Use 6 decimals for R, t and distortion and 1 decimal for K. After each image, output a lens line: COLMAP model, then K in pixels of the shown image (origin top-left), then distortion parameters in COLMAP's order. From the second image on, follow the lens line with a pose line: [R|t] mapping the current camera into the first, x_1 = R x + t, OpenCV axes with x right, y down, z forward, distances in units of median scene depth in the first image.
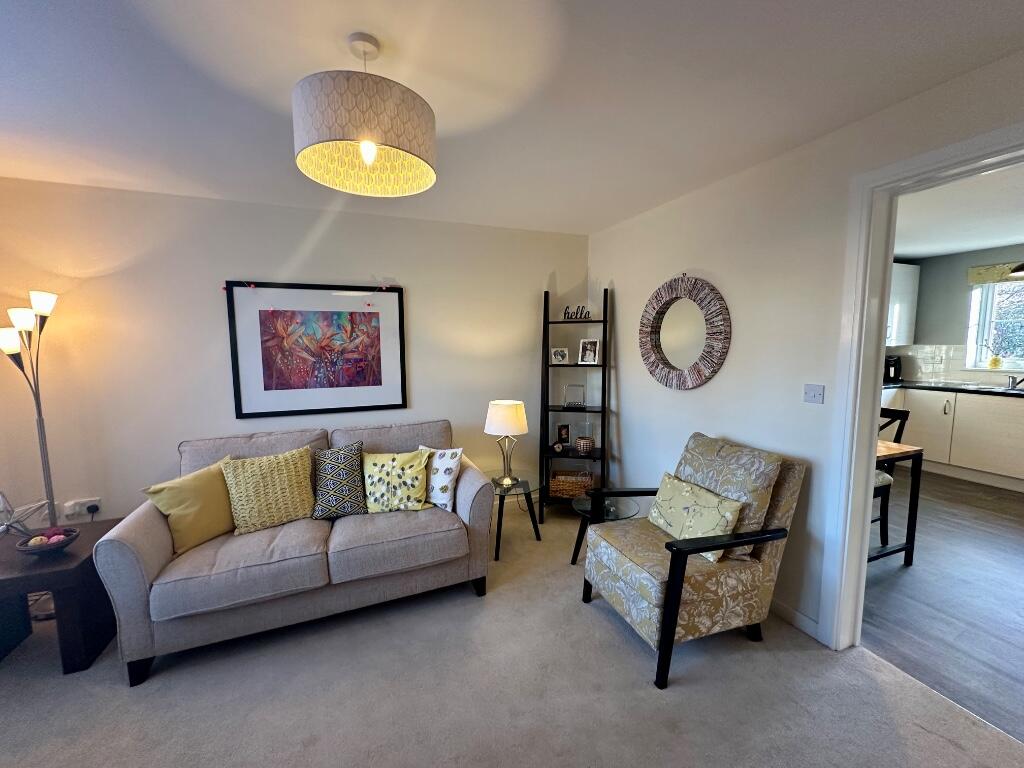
lens RADIAL K [[411.4, 0, 514.6], [0, 411.4, 385.0], [0, 0, 1]] dist [-0.004297, 0.001702]
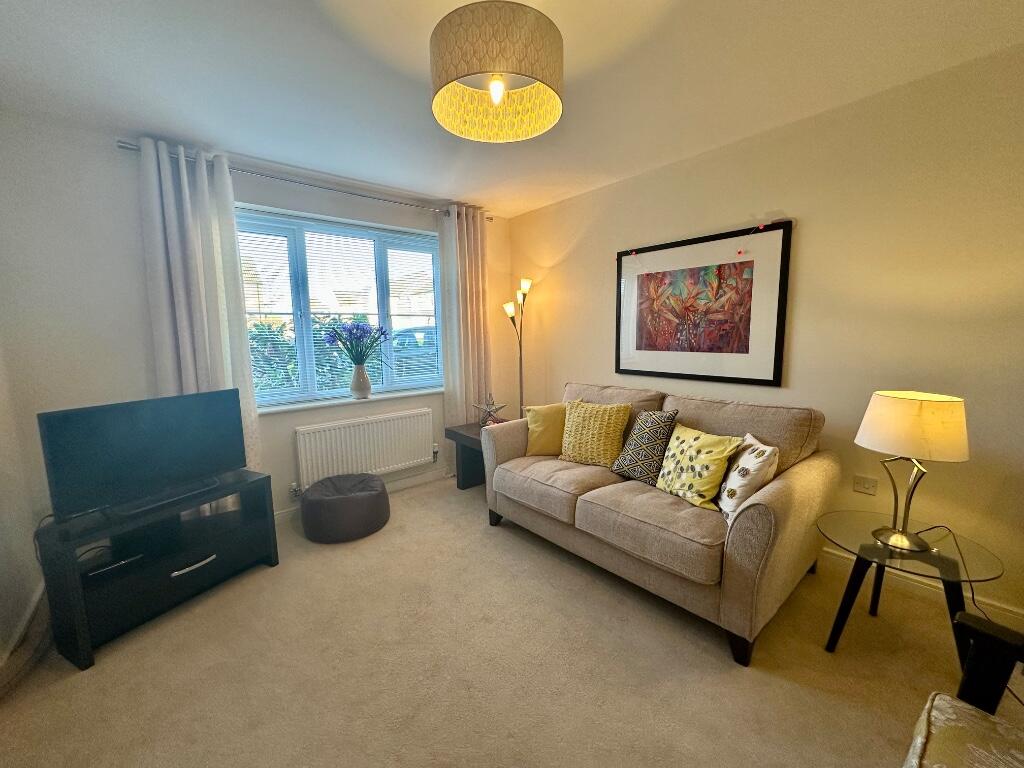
lens RADIAL K [[411.4, 0, 512.6], [0, 411.4, 385.1], [0, 0, 1]] dist [-0.004297, 0.001702]
pose [[0.309454, 0.127211, -0.942367, 0.332372], [-0.085388, 0.990725, 0.105699, 0.018542], [0.947073, 0.047758, 0.317446, 0.358166]]
